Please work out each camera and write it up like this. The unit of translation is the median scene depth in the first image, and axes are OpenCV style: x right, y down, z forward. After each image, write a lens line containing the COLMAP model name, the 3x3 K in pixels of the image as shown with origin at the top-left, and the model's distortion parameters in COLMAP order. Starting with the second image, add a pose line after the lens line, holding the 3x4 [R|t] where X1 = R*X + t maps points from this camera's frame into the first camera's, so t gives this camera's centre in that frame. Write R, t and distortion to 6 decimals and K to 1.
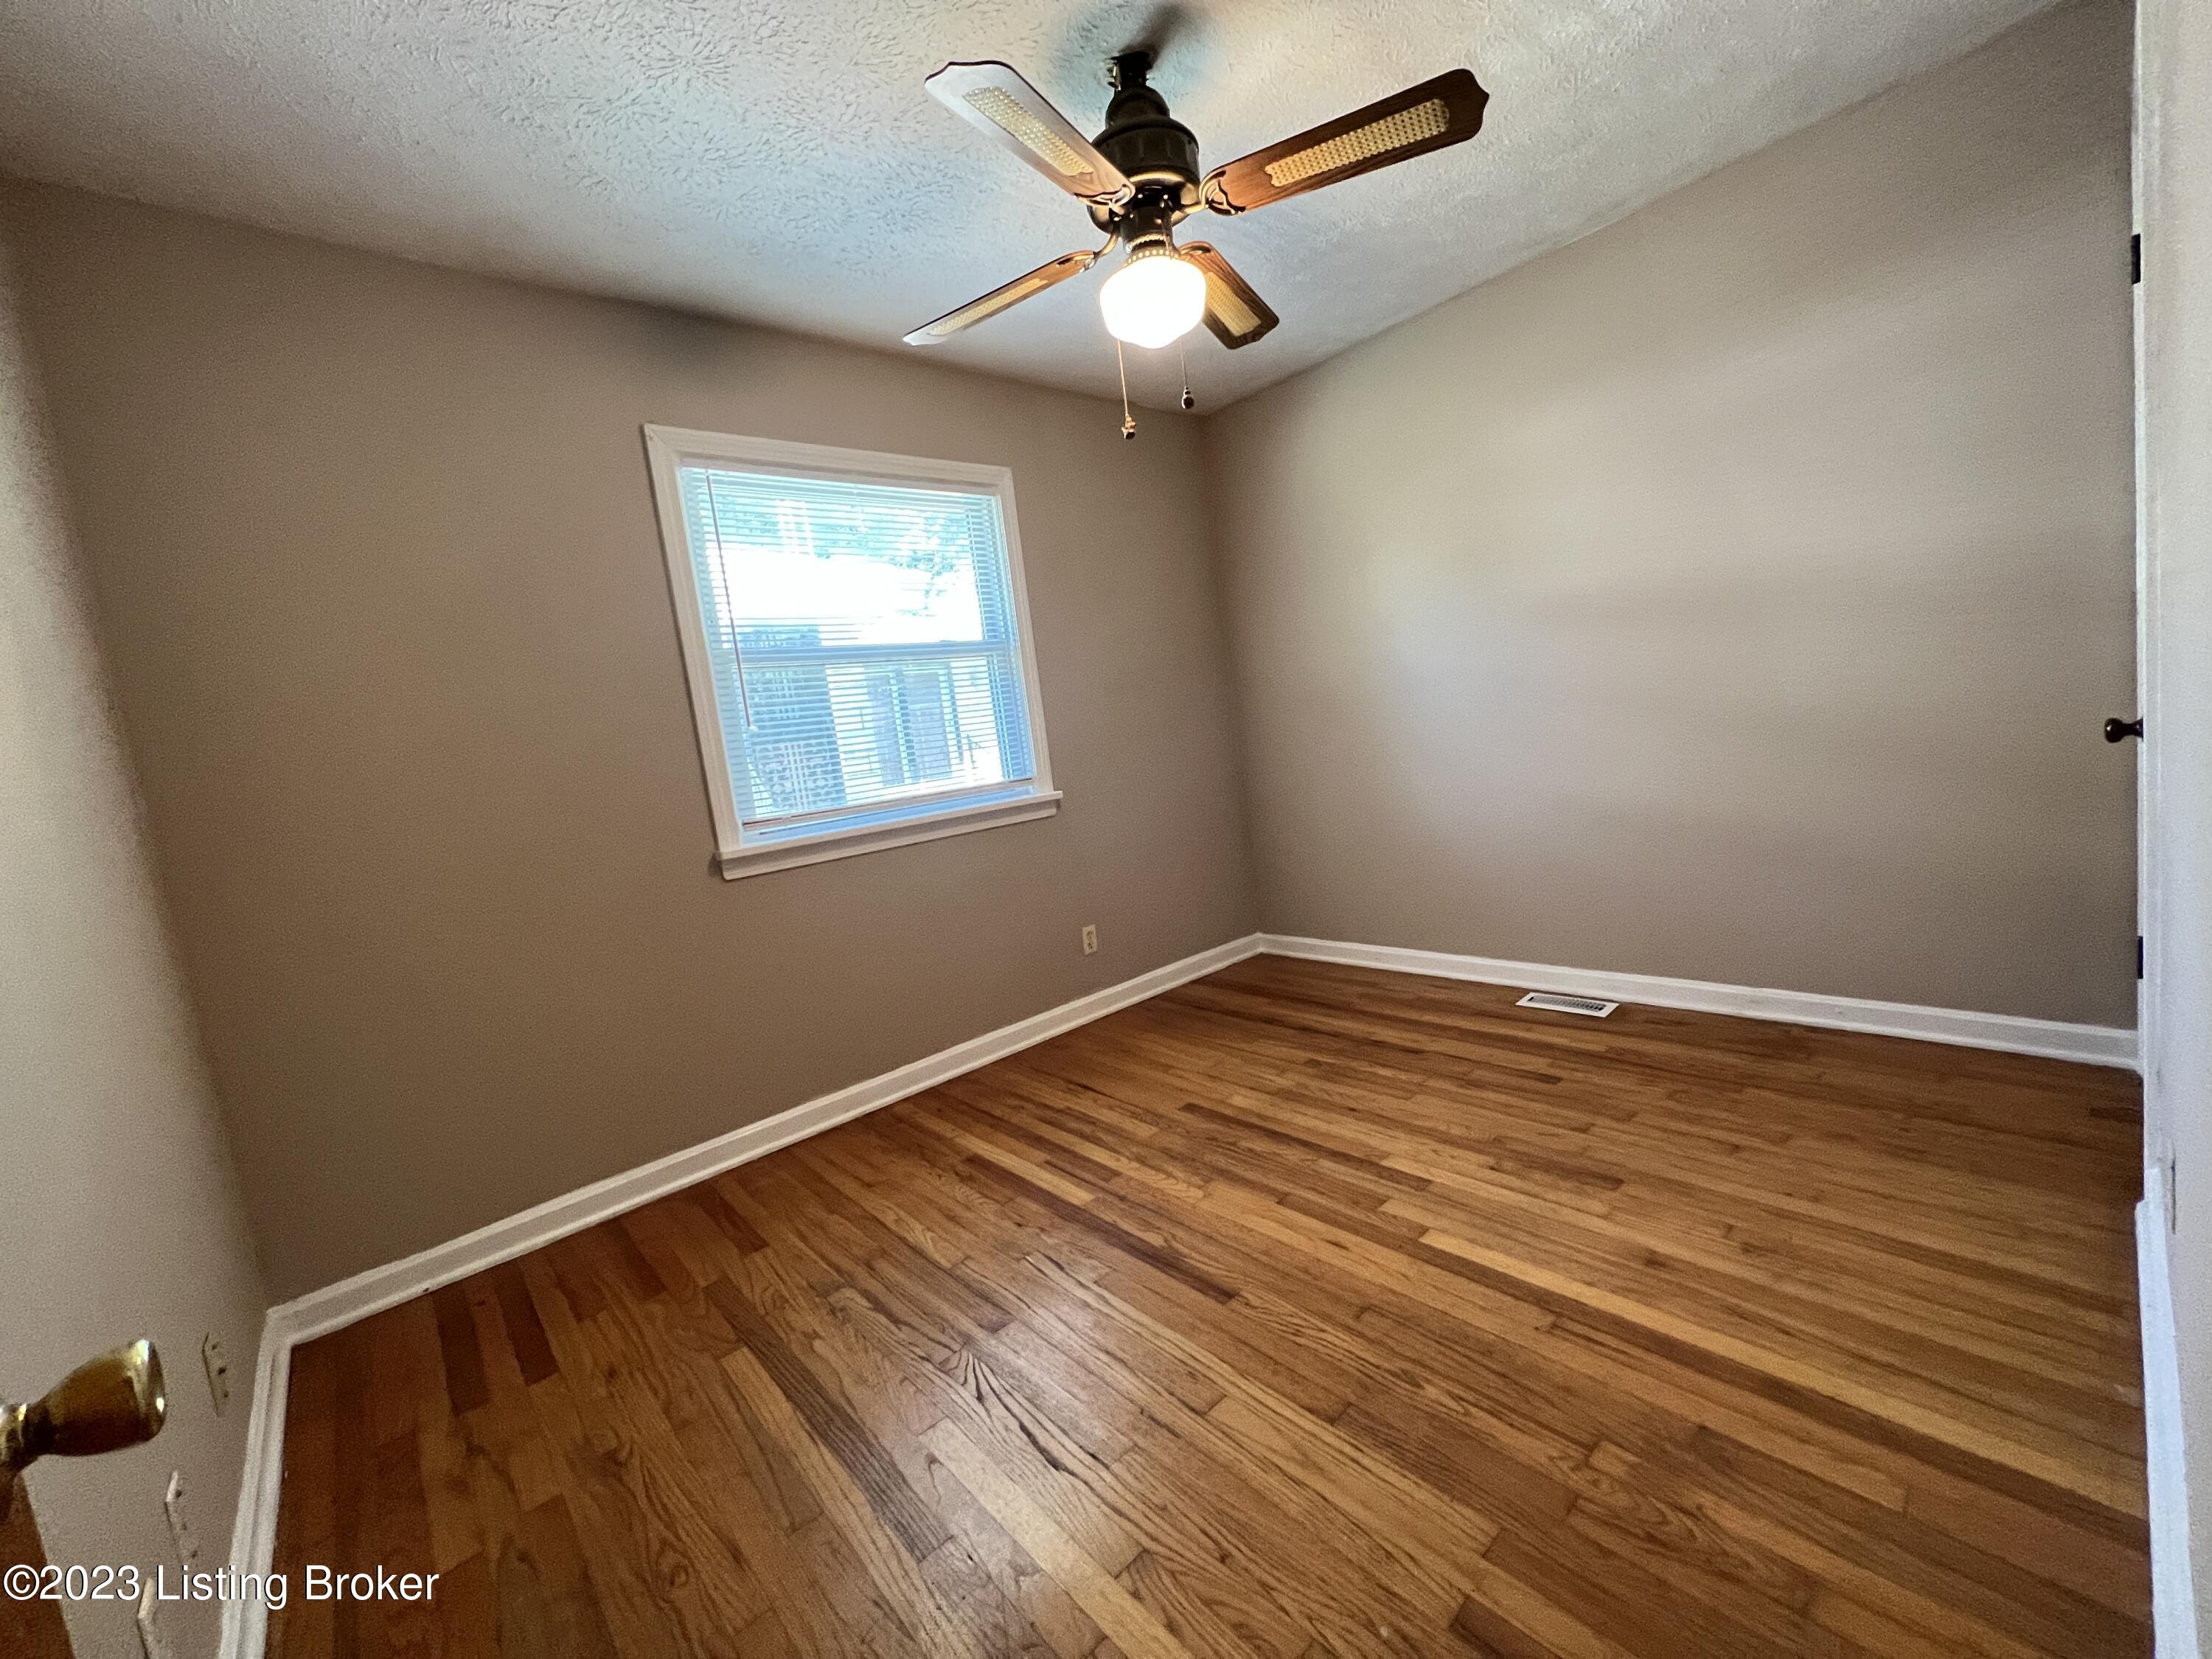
lens RADIAL K [[880.1, 0, 1105.5], [0, 880.1, 826.7], [0, 0, 1]] dist [0.001096, 0.000381]
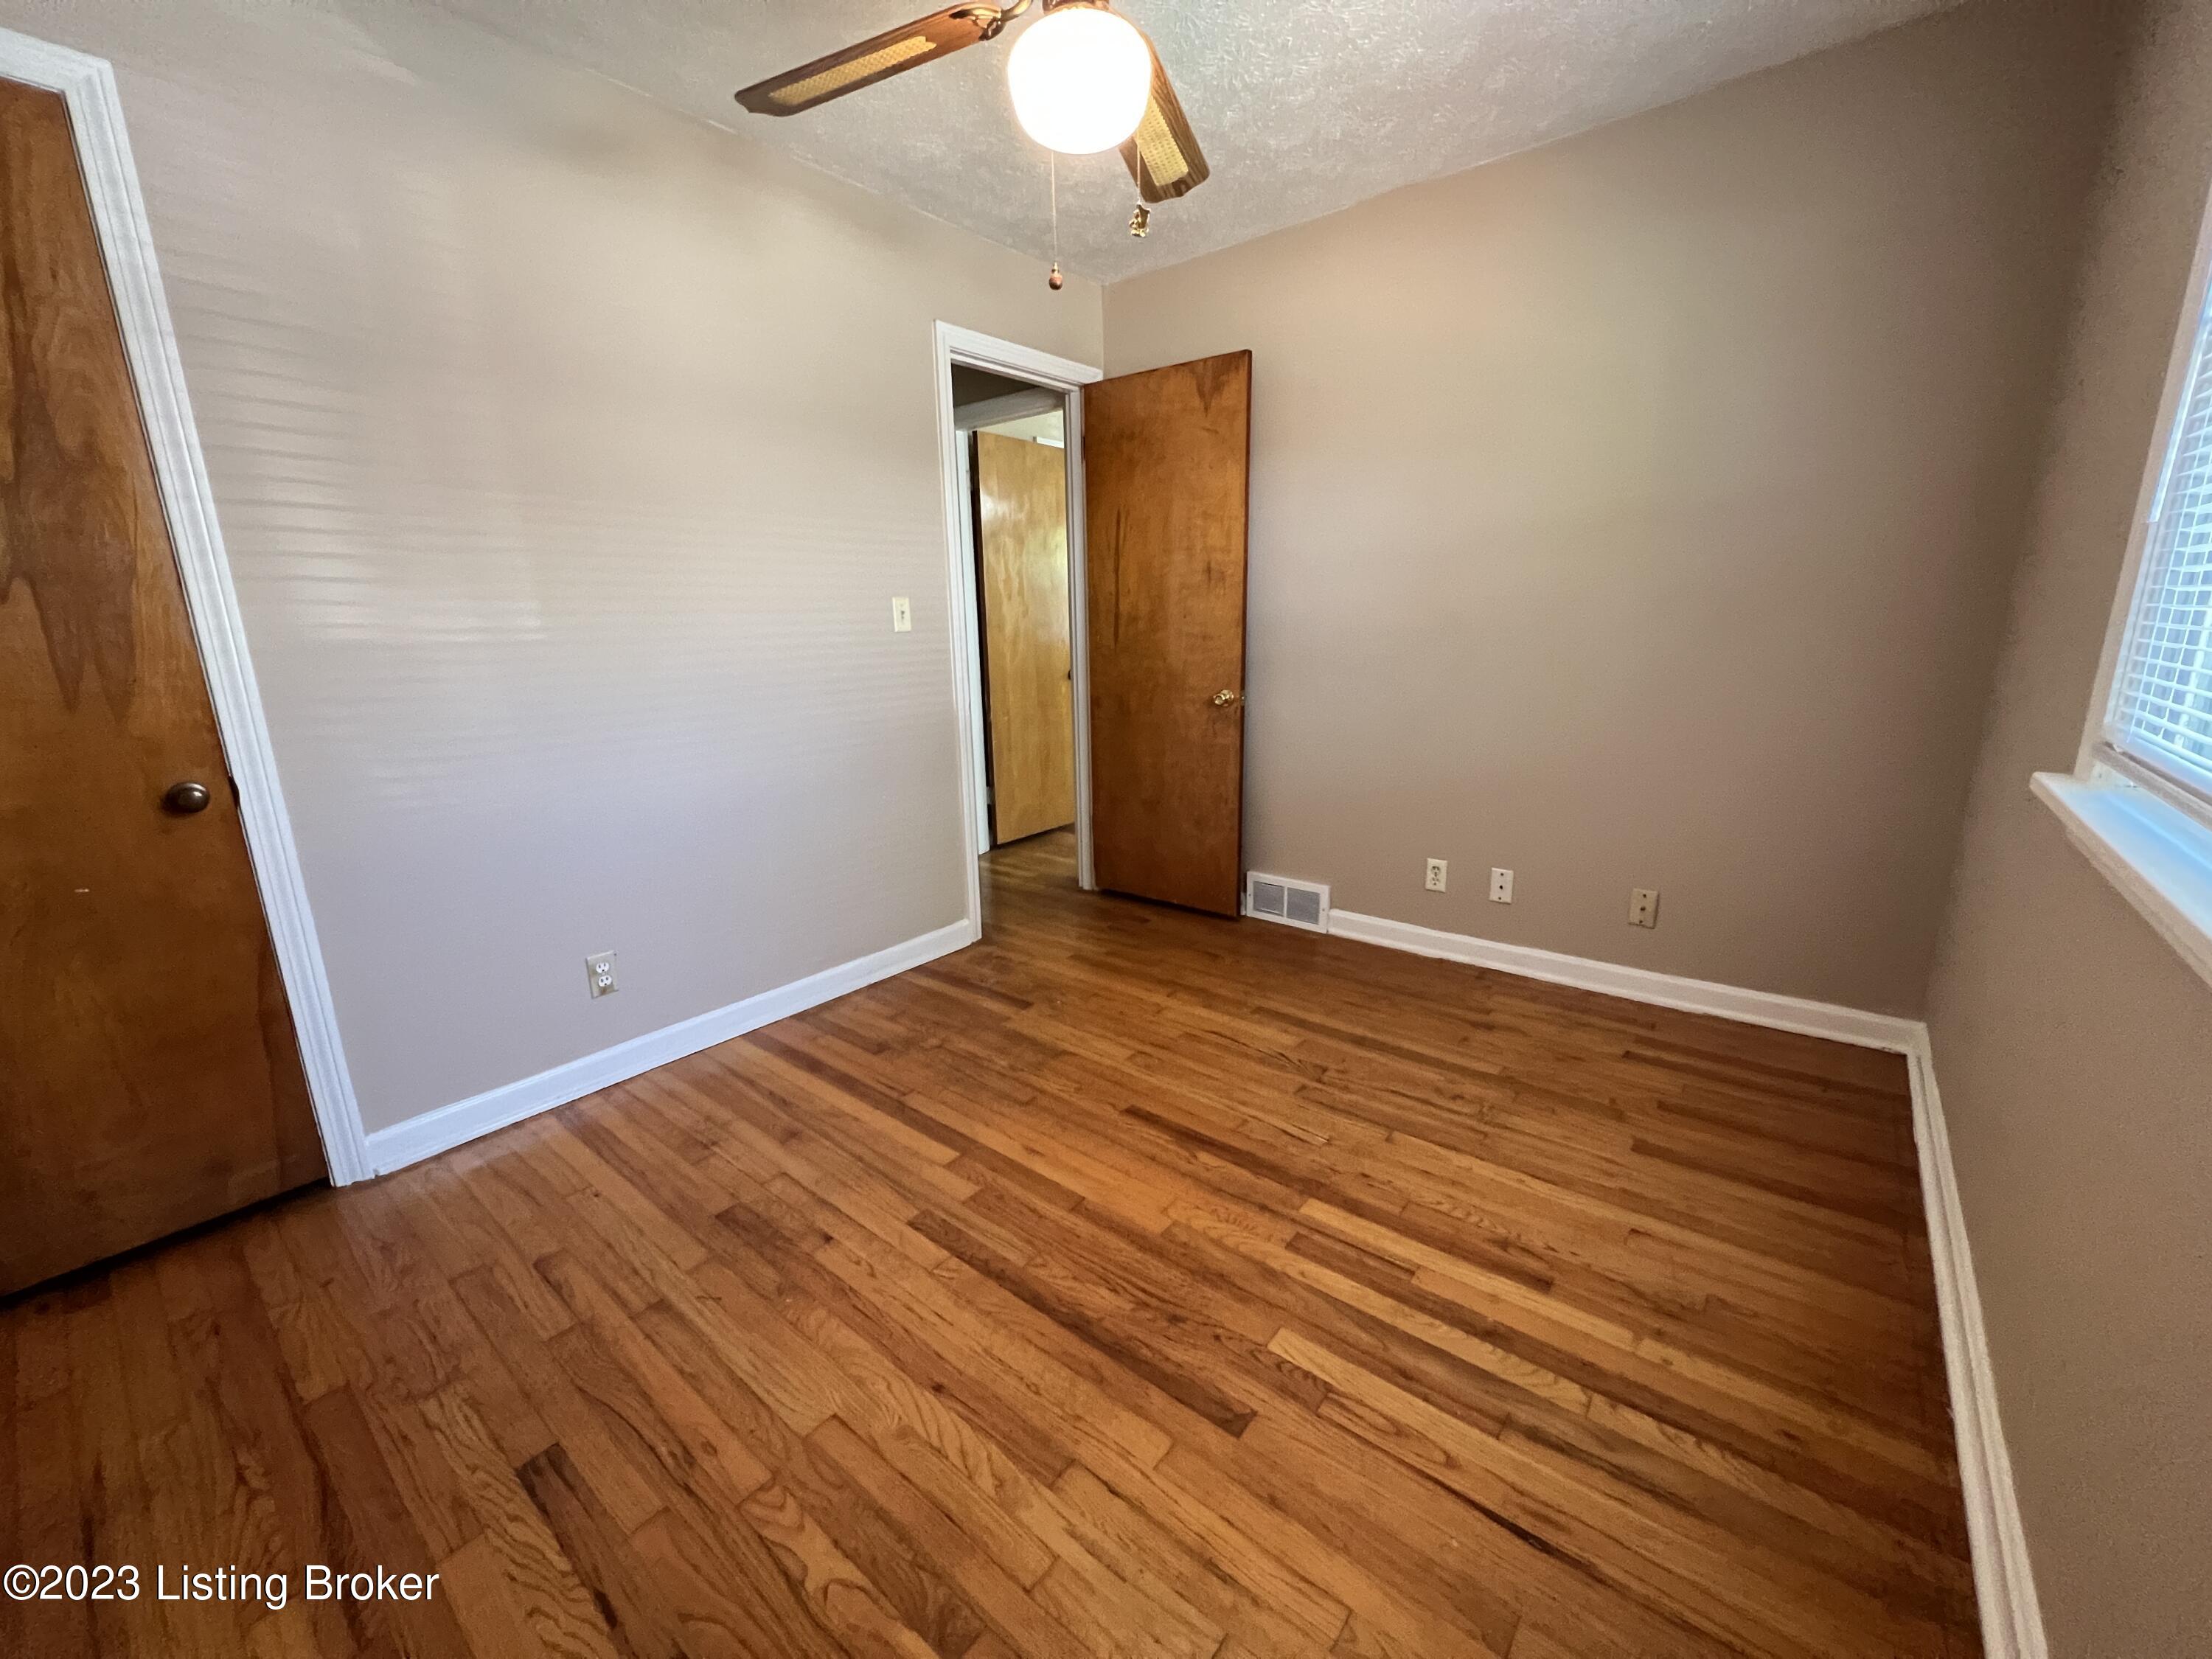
lens RADIAL K [[880.1, 0, 1106.2], [0, 880.1, 828.1], [0, 0, 1]] dist [0.001096, 0.000381]
pose [[-0.975582, 0.181536, -0.123633, 0.216201], [0.127241, 0.925952, 0.355560, -0.244304], [0.179025, 0.331147, -0.926440, 1.720505]]
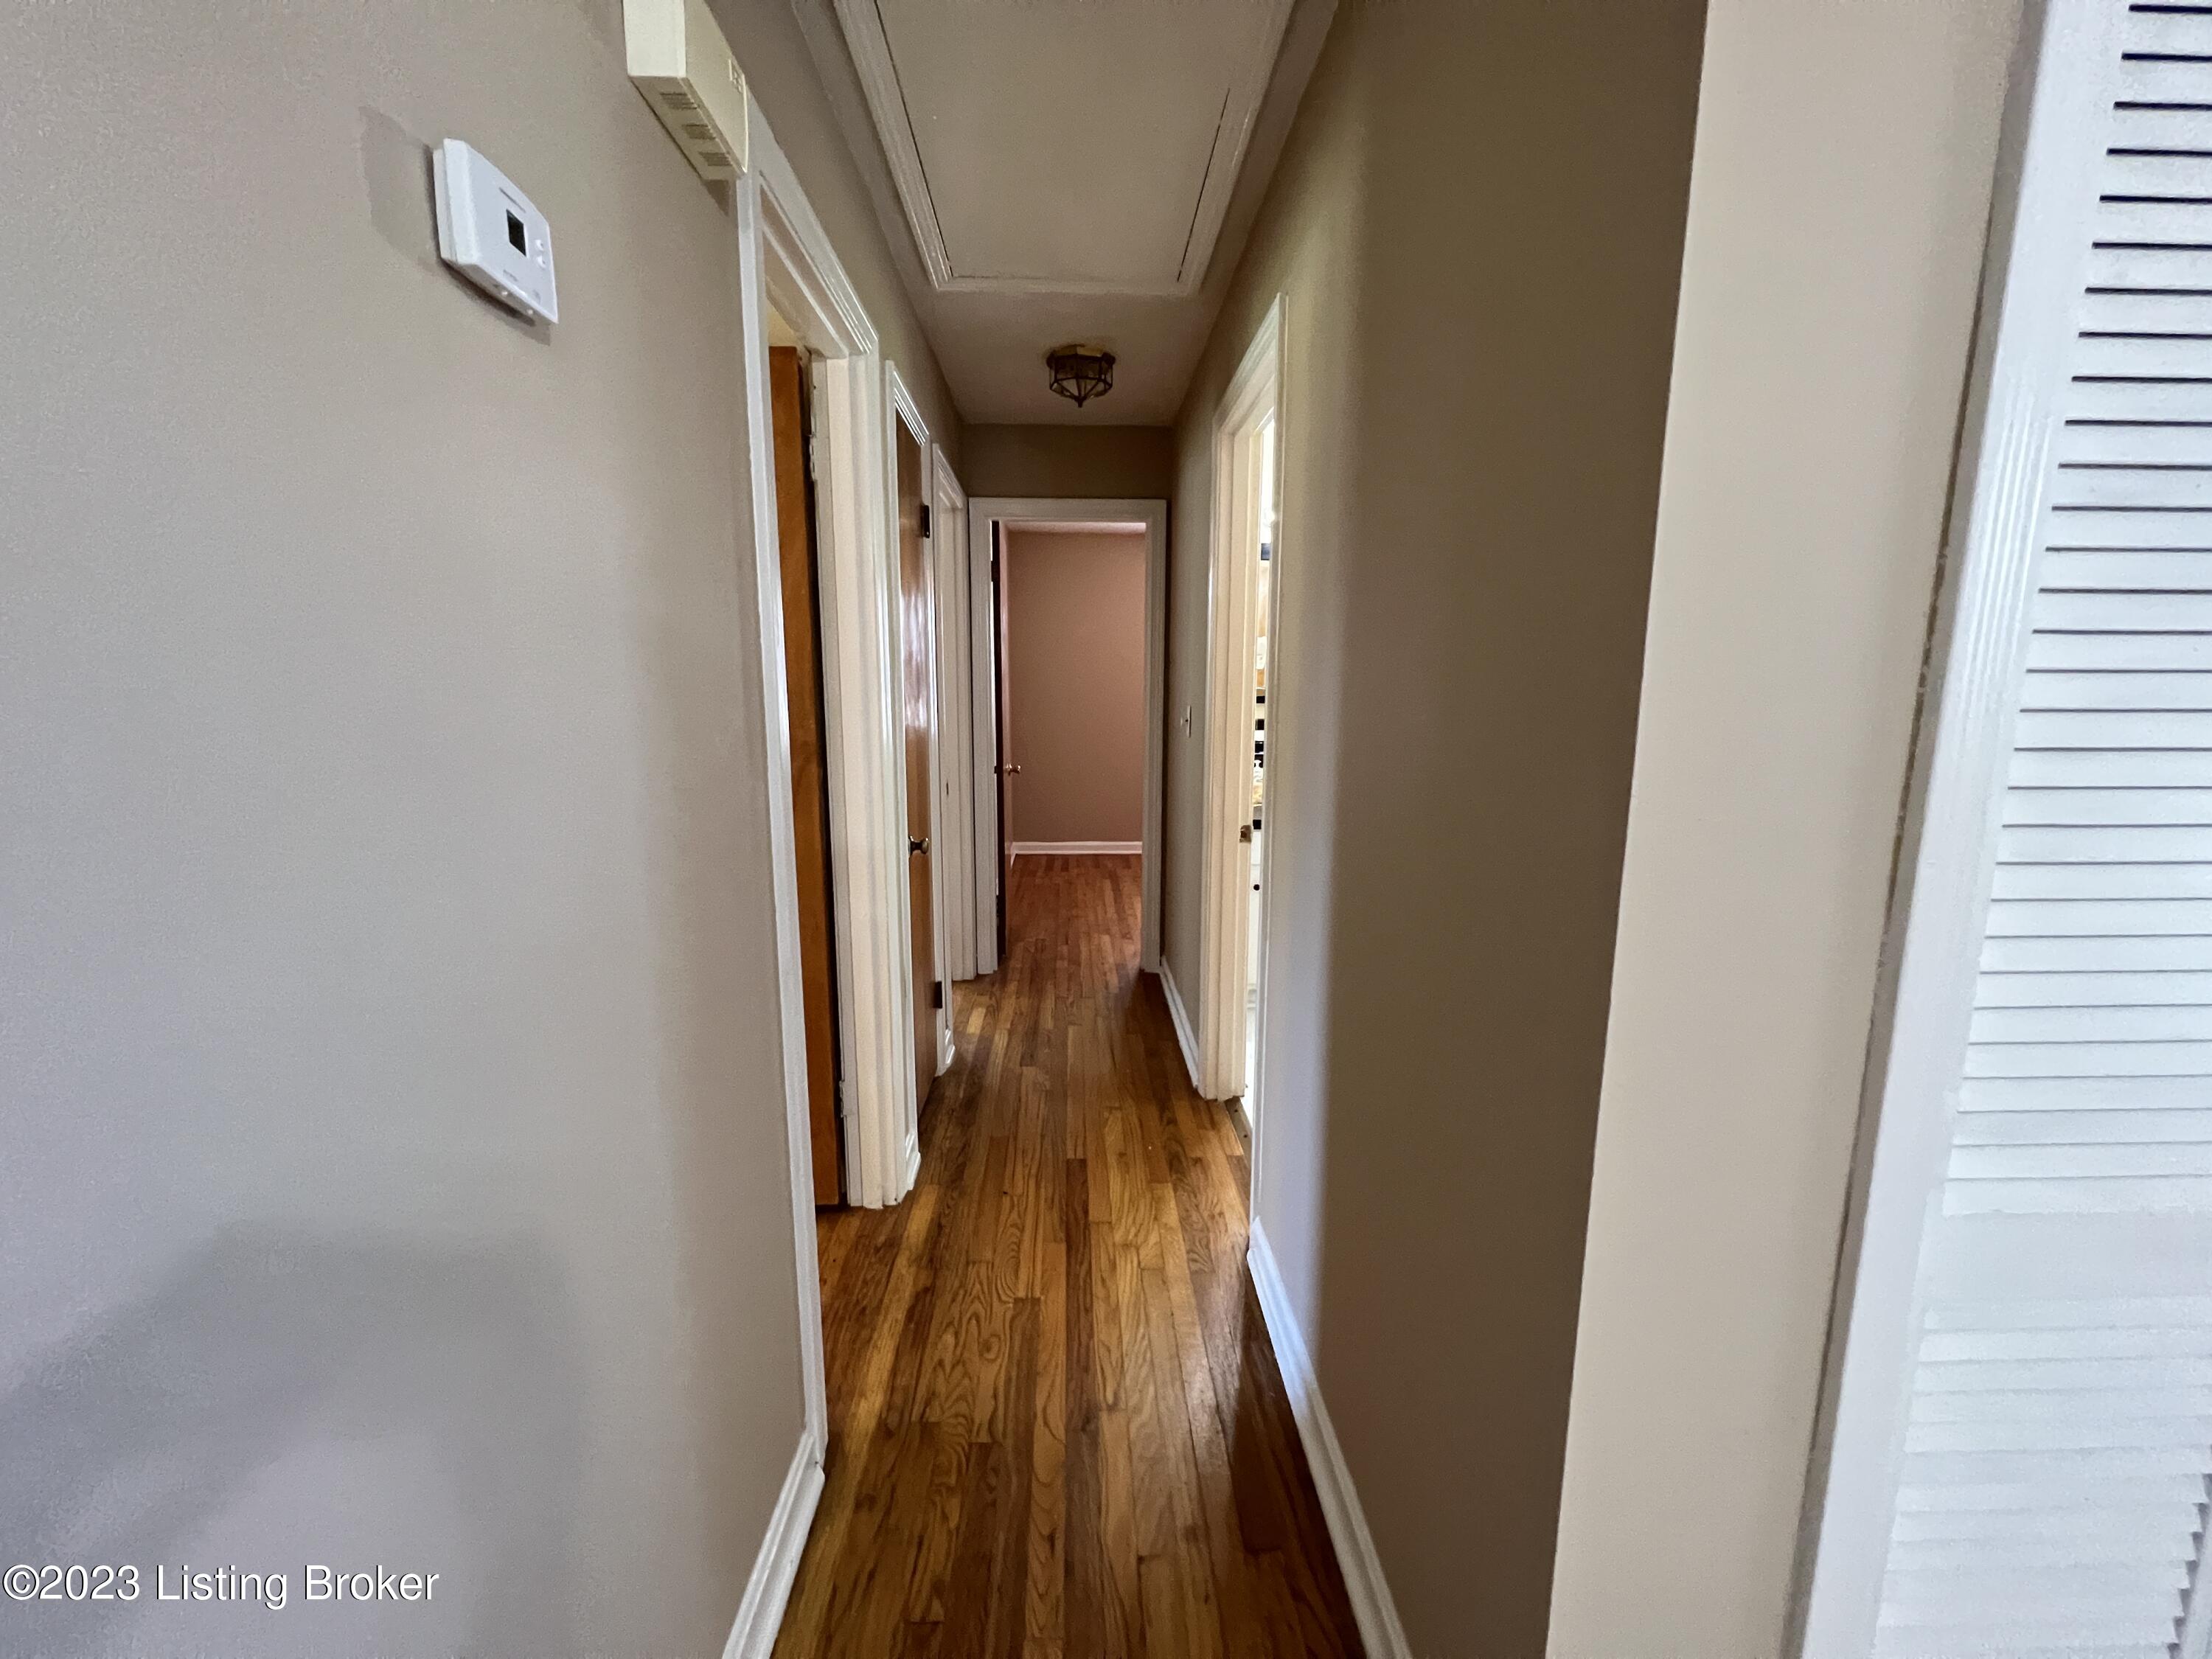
lens RADIAL K [[880.1, 0, 1106.0], [0, 880.1, 833.8], [0, 0, 1]] dist [0.001096, 0.000381]
pose [[0.766009, 0.225974, -0.601803, 1.401737], [-0.172970, 0.974105, 0.145605, -0.071587], [0.619122, -0.007441, 0.785259, -1.487491]]
